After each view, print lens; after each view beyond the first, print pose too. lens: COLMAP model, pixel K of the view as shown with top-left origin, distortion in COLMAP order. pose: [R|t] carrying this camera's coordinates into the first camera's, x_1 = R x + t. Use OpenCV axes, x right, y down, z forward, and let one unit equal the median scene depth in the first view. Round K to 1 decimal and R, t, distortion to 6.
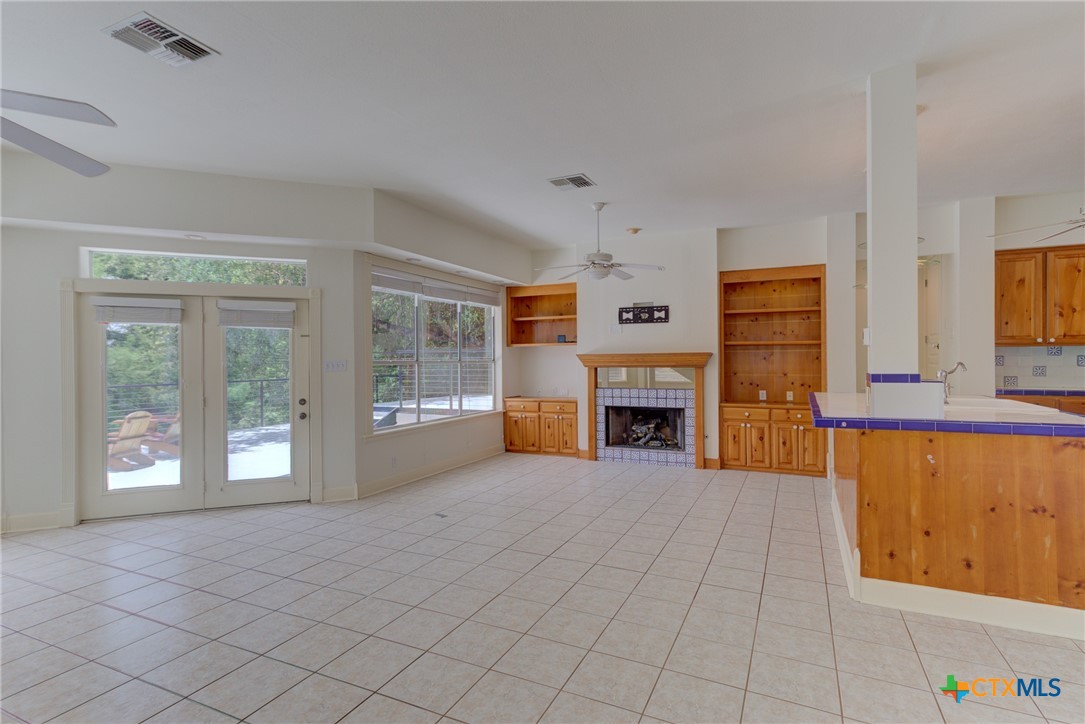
lens RADIAL K [[519.3, 0, 529.2], [0, 519.3, 359.7], [0, 0, 1]] dist [0.015814, 0.001592]
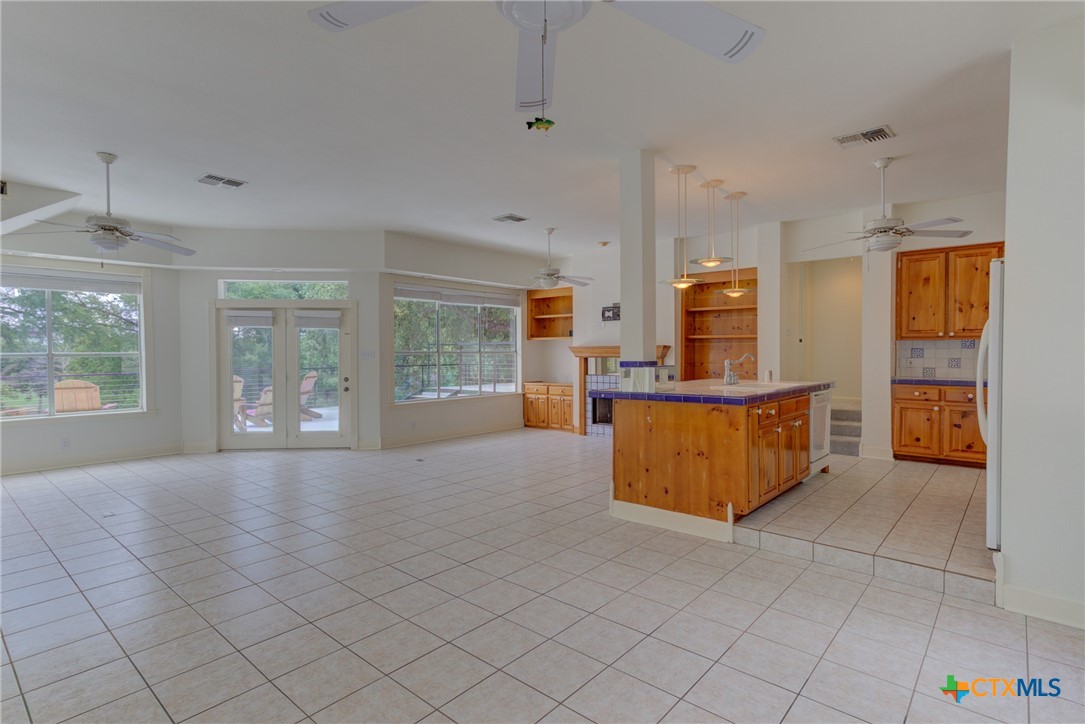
lens RADIAL K [[526.7, 0, 531.9], [0, 526.7, 357.3], [0, 0, 1]] dist [0.011671, 0.000448]
pose [[0.962927, 0.006135, -0.269693, 0.360191], [-0.002796, 0.999915, 0.012764, -0.000865], [0.269748, -0.011537, 0.962862, -0.213408]]
